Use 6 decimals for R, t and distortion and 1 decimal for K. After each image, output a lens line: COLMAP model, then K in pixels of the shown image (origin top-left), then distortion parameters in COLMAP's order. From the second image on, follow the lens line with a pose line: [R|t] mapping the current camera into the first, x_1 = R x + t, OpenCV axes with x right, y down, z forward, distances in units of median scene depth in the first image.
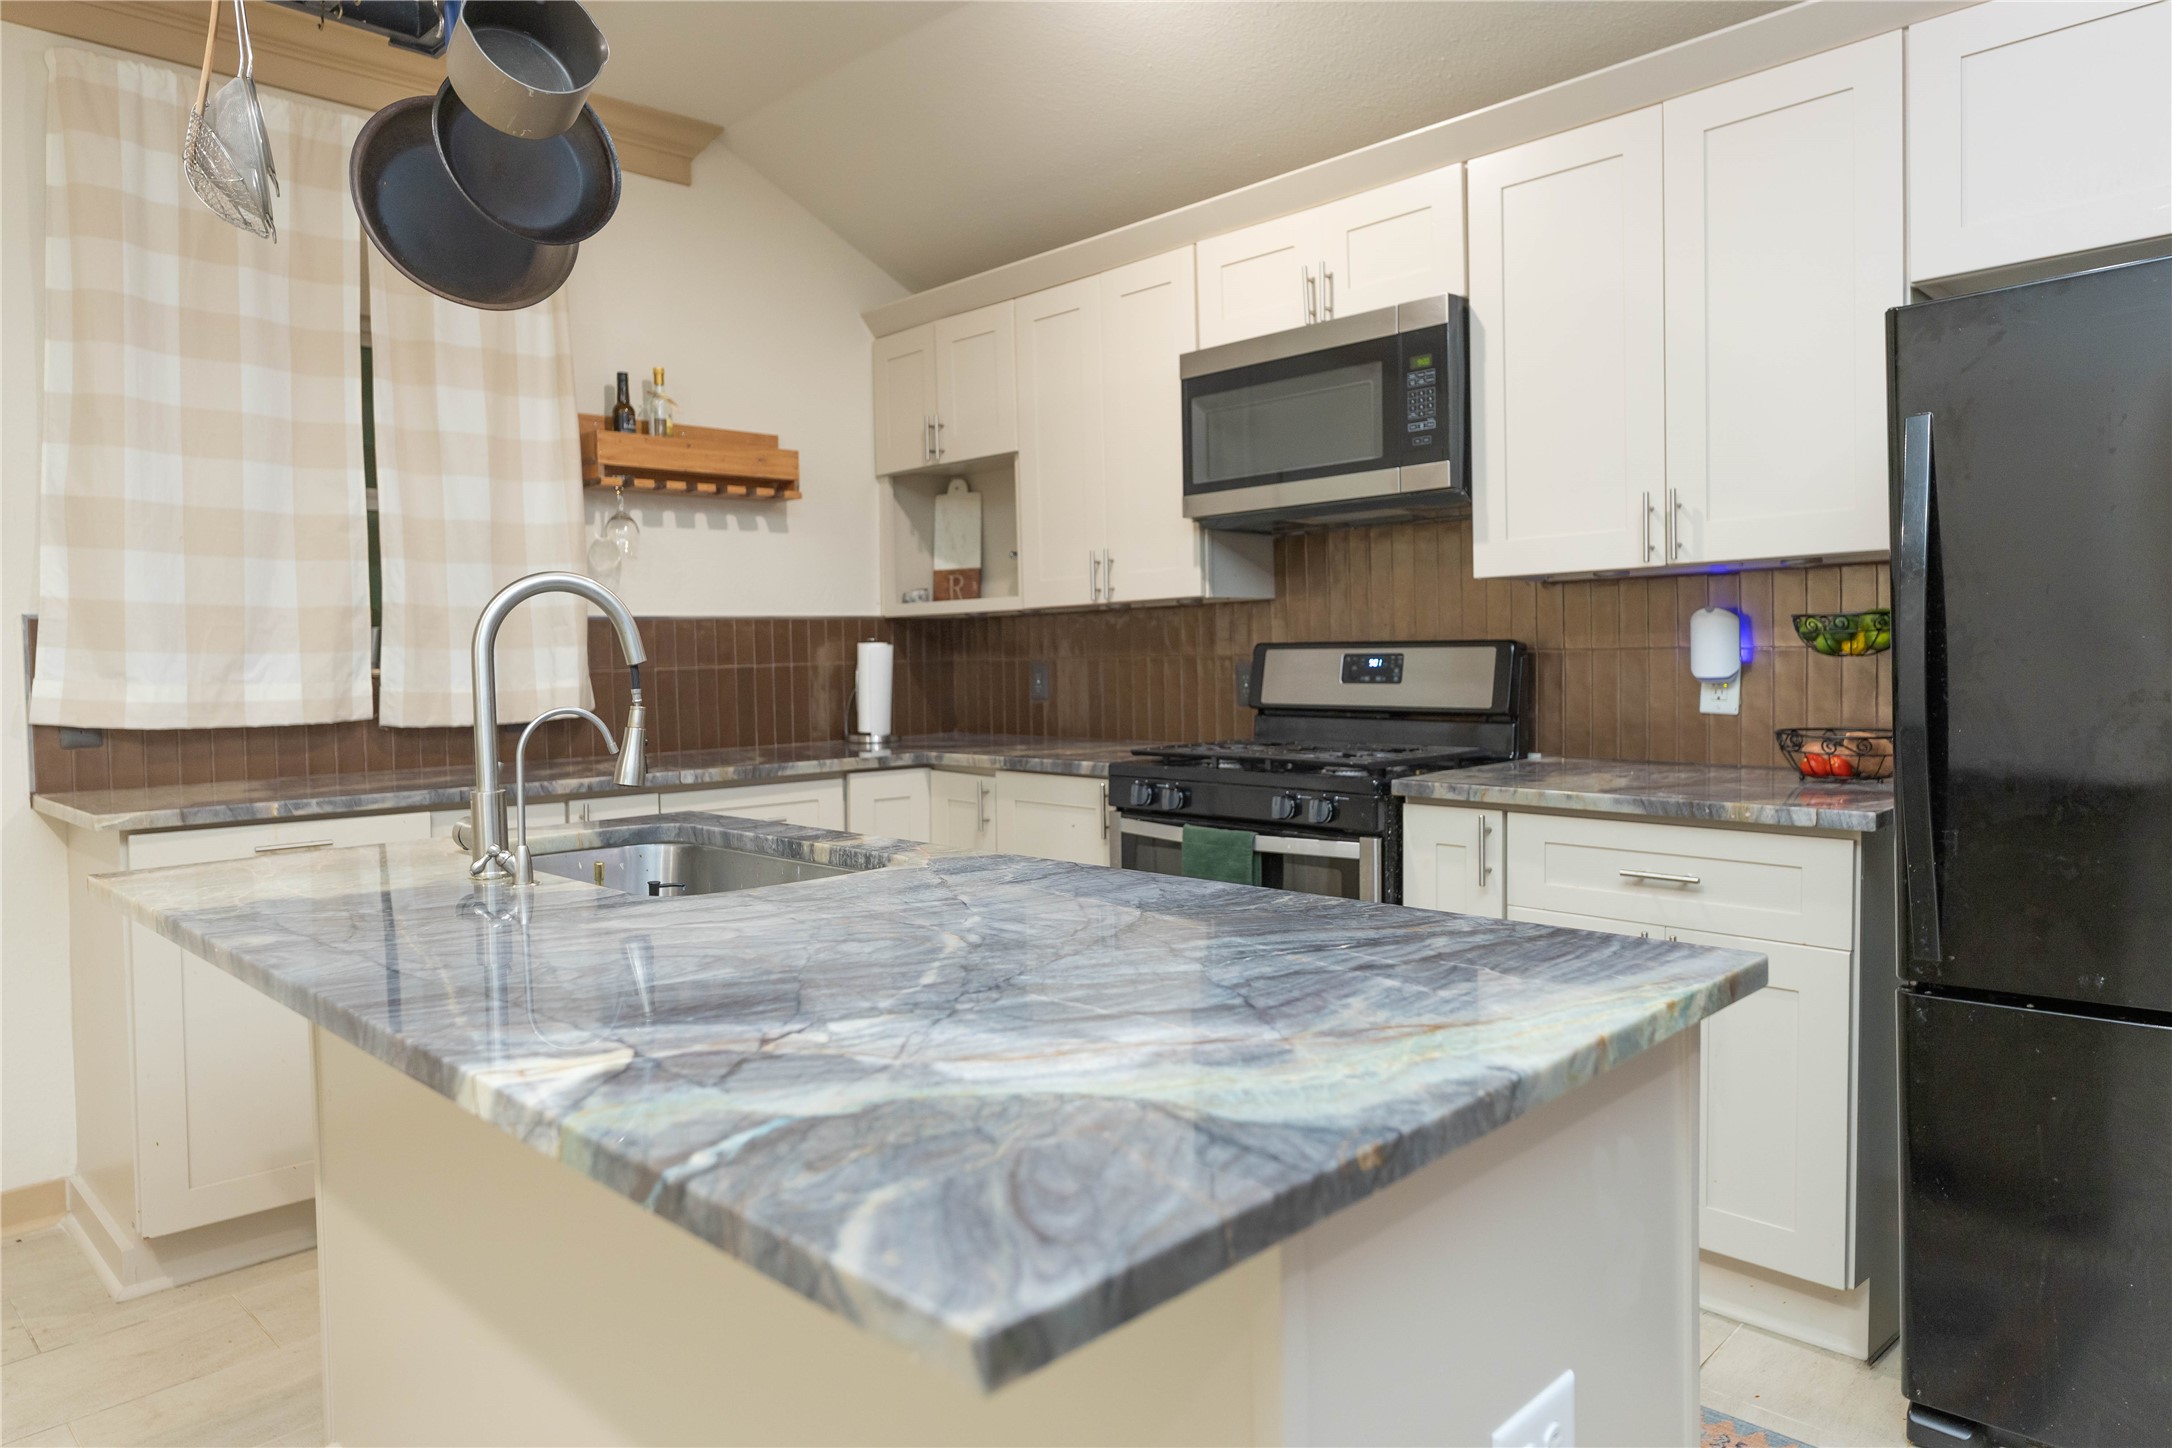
lens RADIAL K [[1372.3, 0, 1091.1], [0, 1372.3, 713.0], [0, 0, 1]] dist [-0.000722, 0.000017]
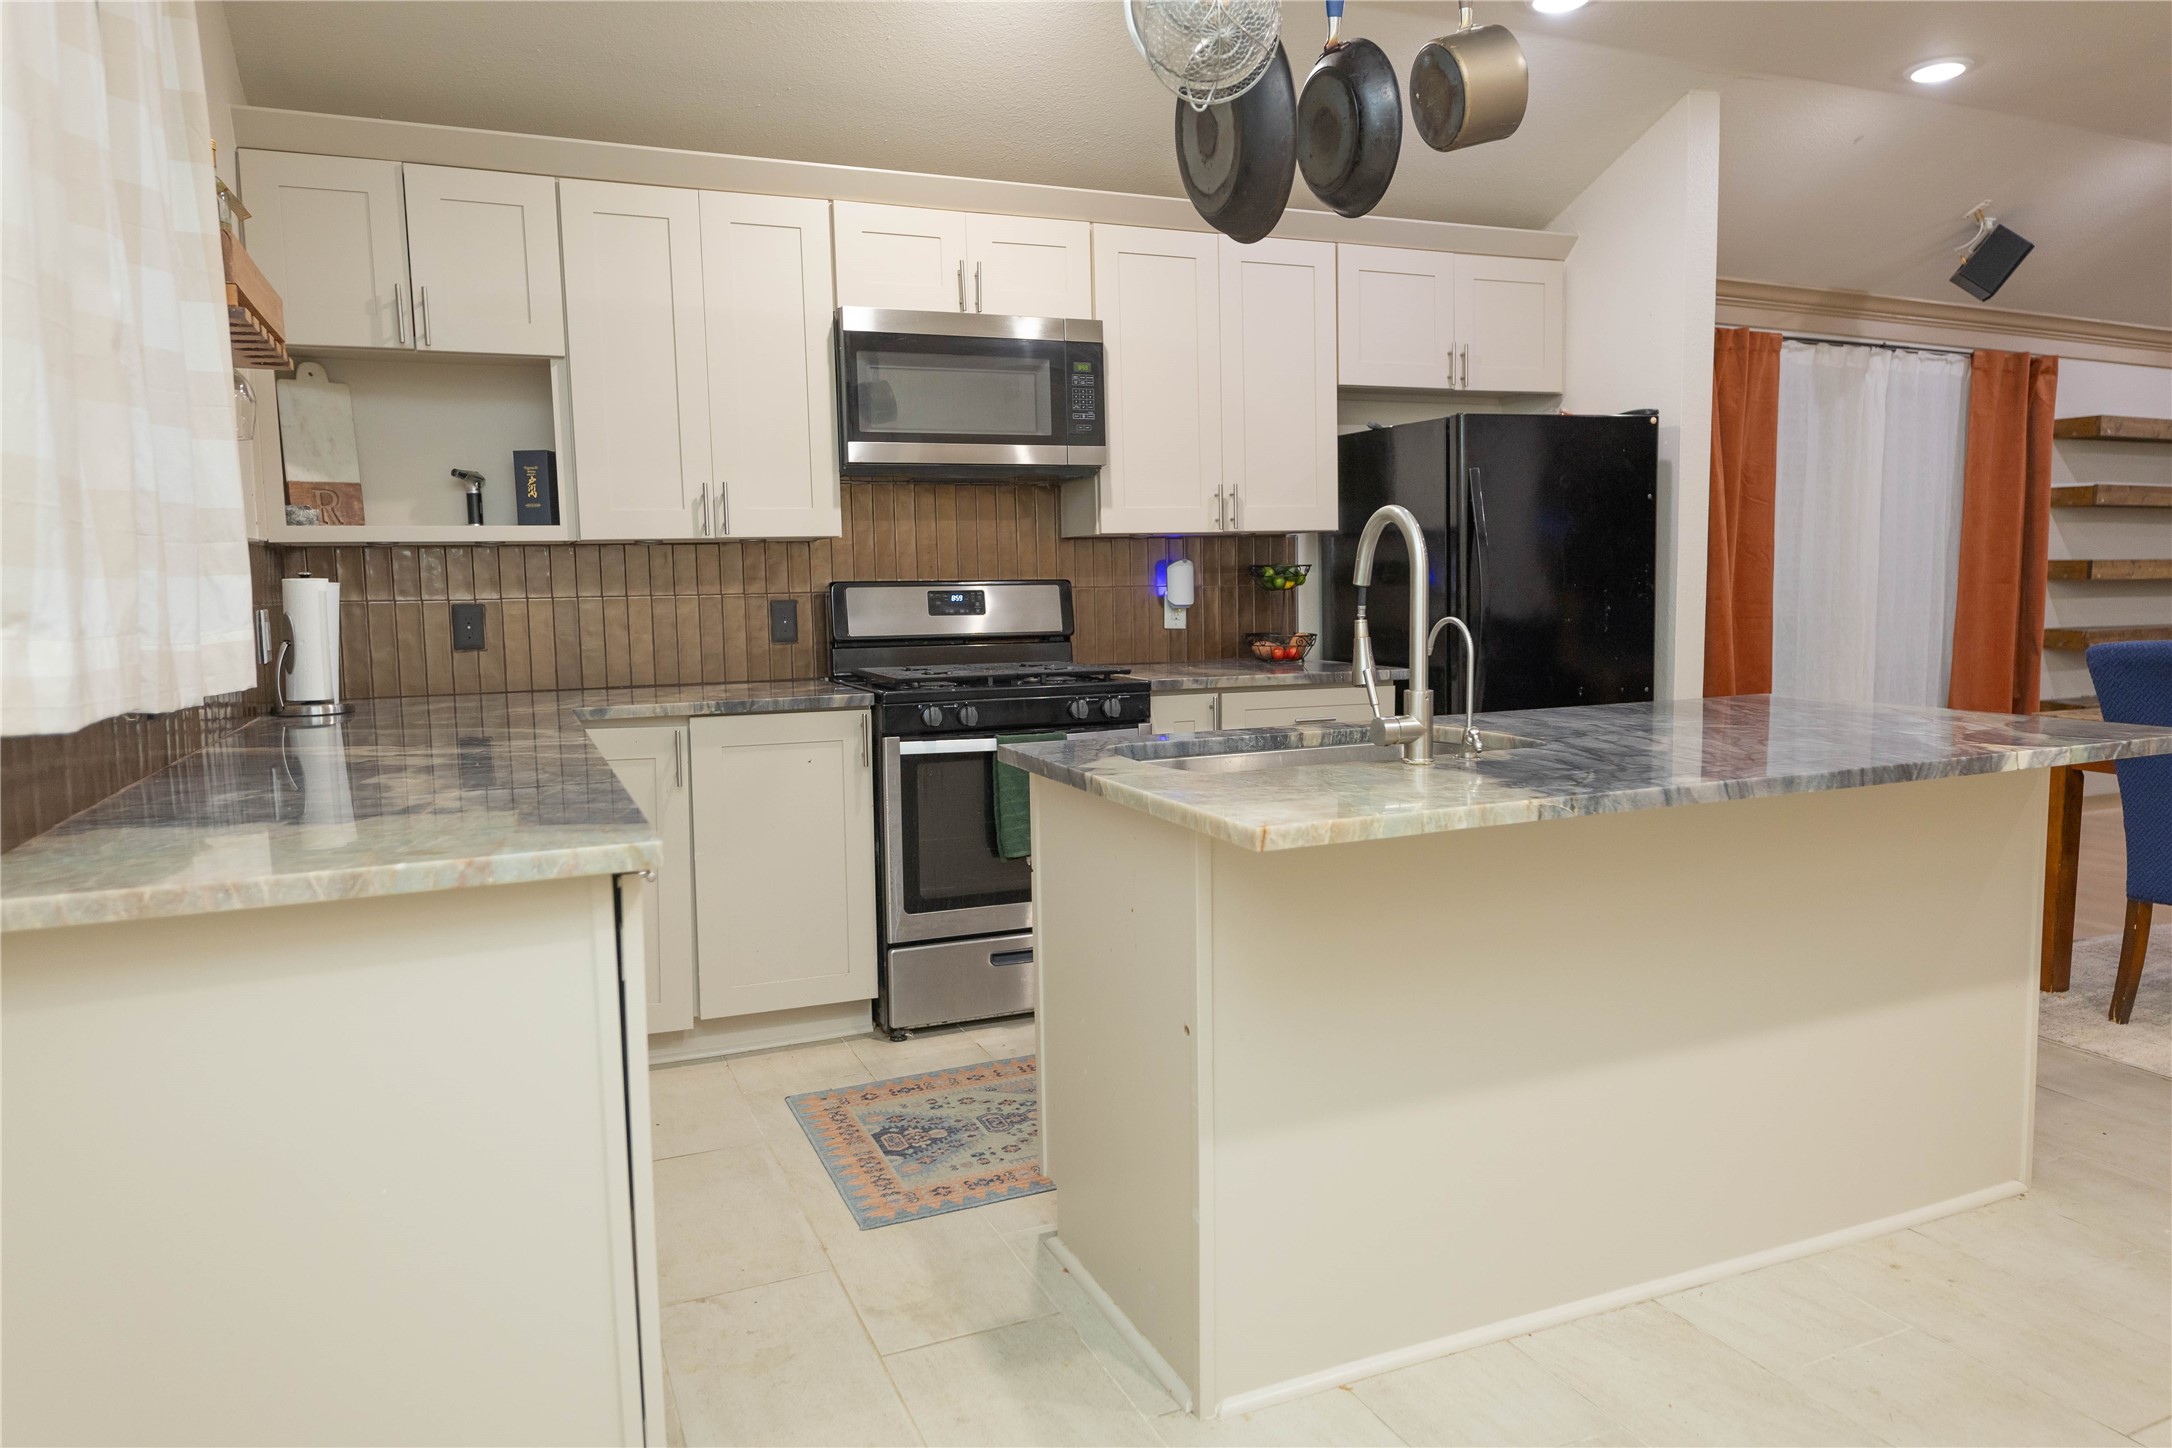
lens RADIAL K [[1372.3, 0, 1089.4], [0, 1372.3, 711.7], [0, 0, 1]] dist [-0.000722, 0.000017]
pose [[0.377656, -0.076804, 0.922755, -0.957449], [0.049305, 0.996808, 0.062788, -0.007311], [-0.924632, 0.021785, 0.380238, 0.473016]]
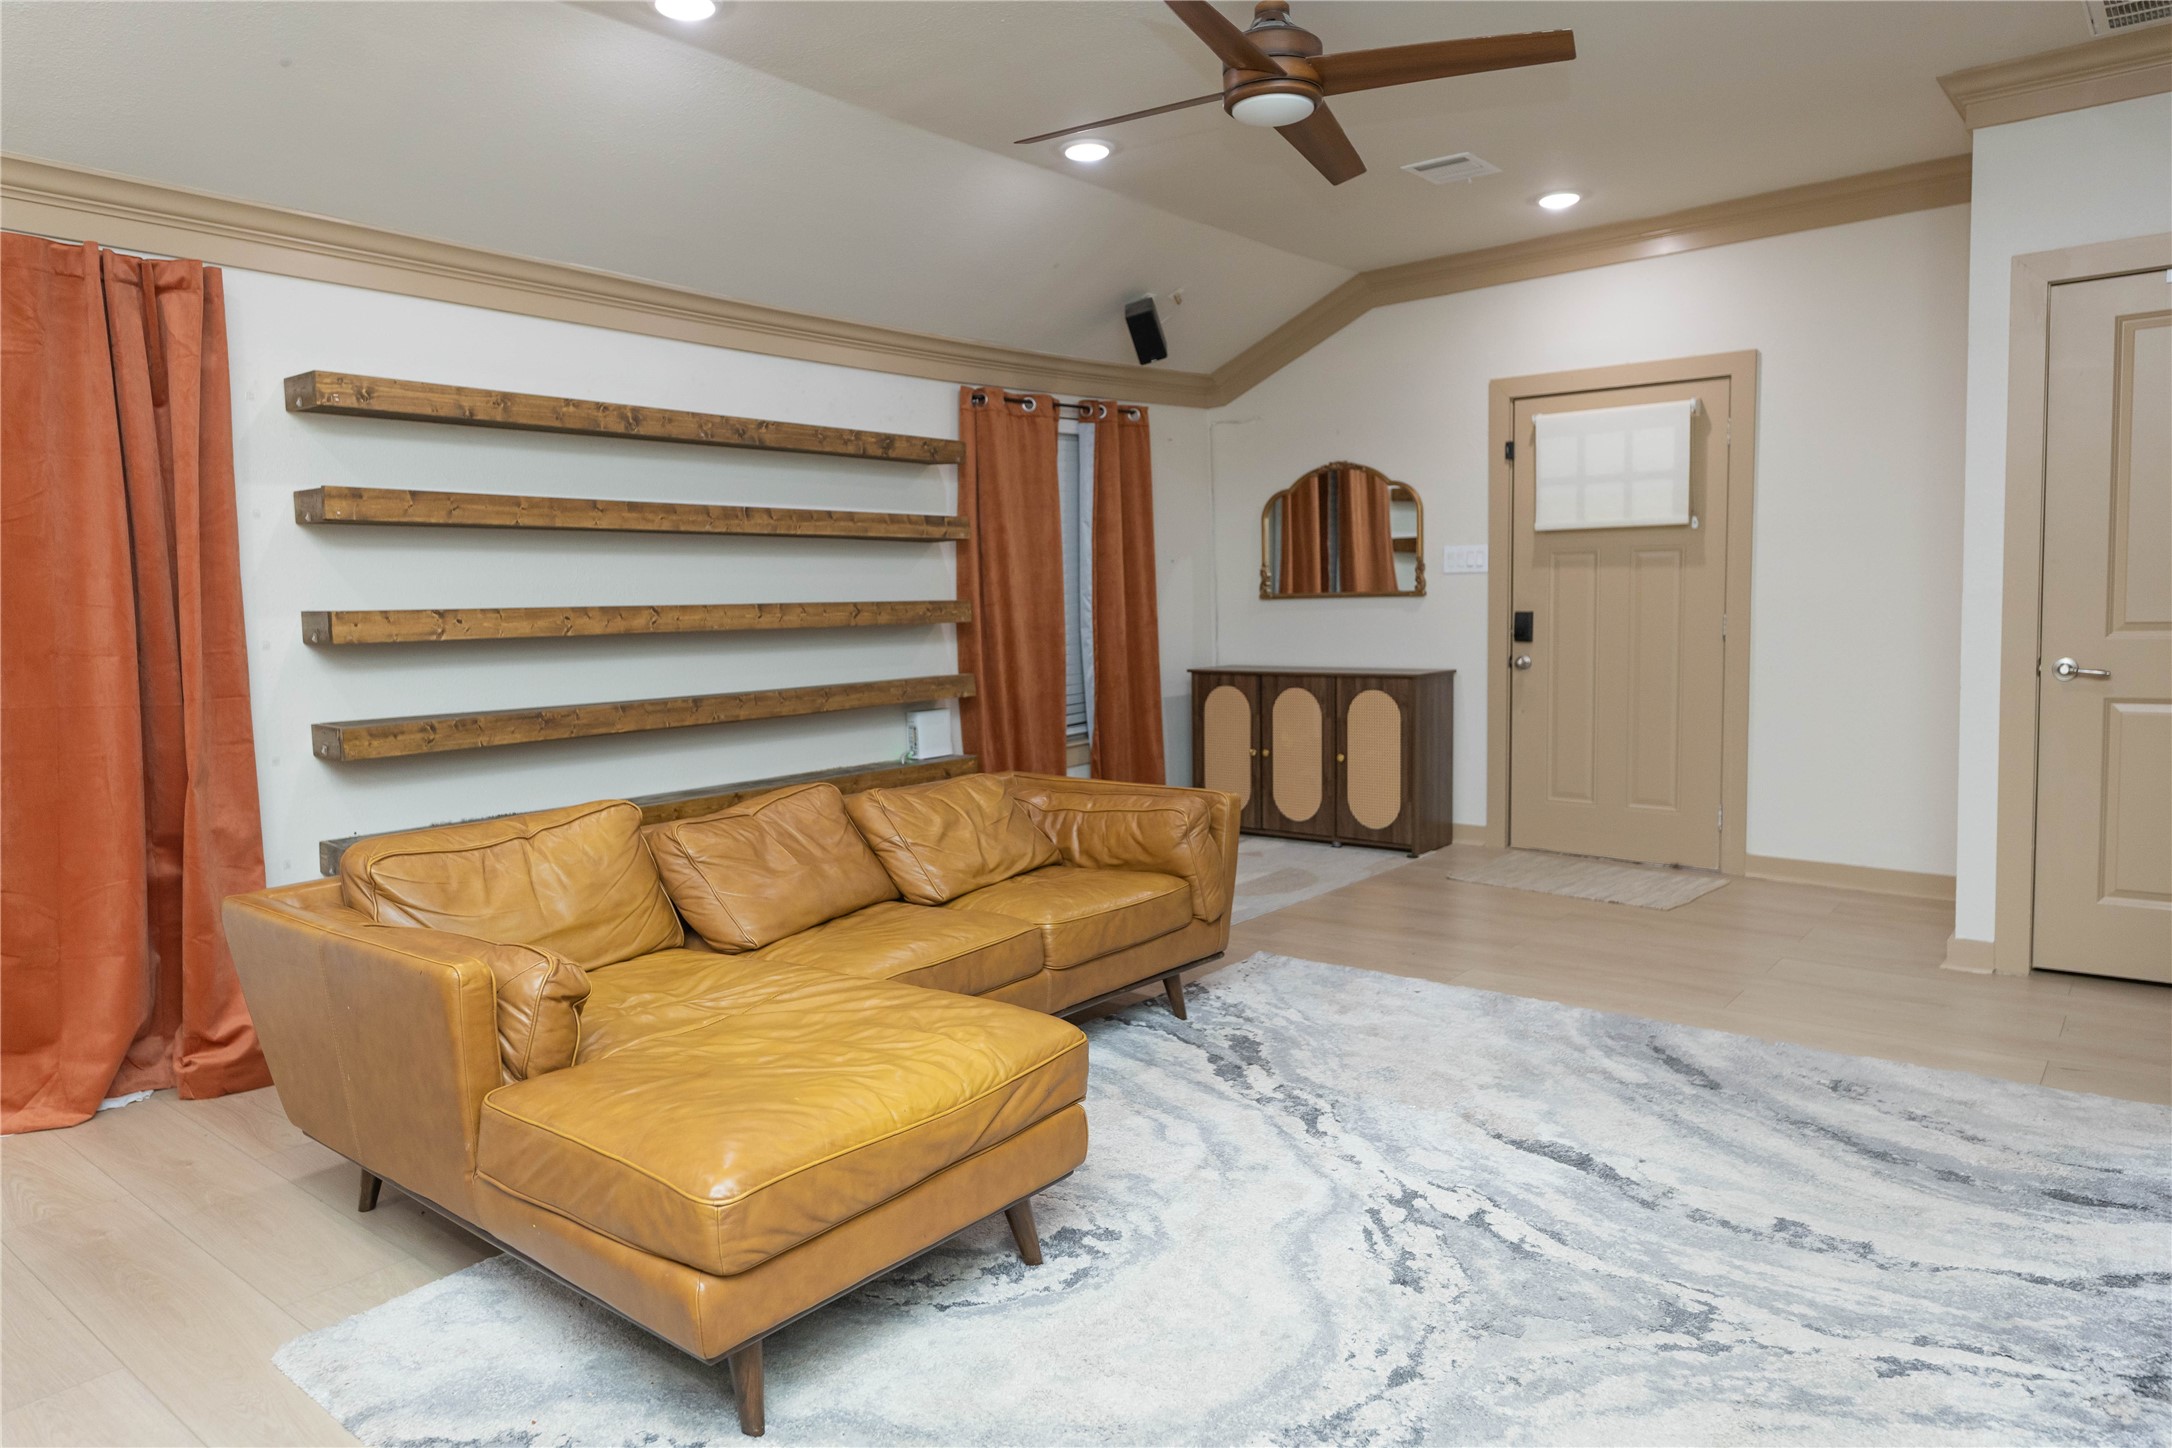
lens RADIAL K [[1372.3, 0, 1094.5], [0, 1372.3, 717.0], [0, 0, 1]] dist [-0.000722, 0.000017]
pose [[-0.088789, -0.061445, 0.994153, 0.176875], [0.074519, 0.994888, 0.068146, 0.028899], [-0.993259, 0.080134, -0.083757, -0.659793]]
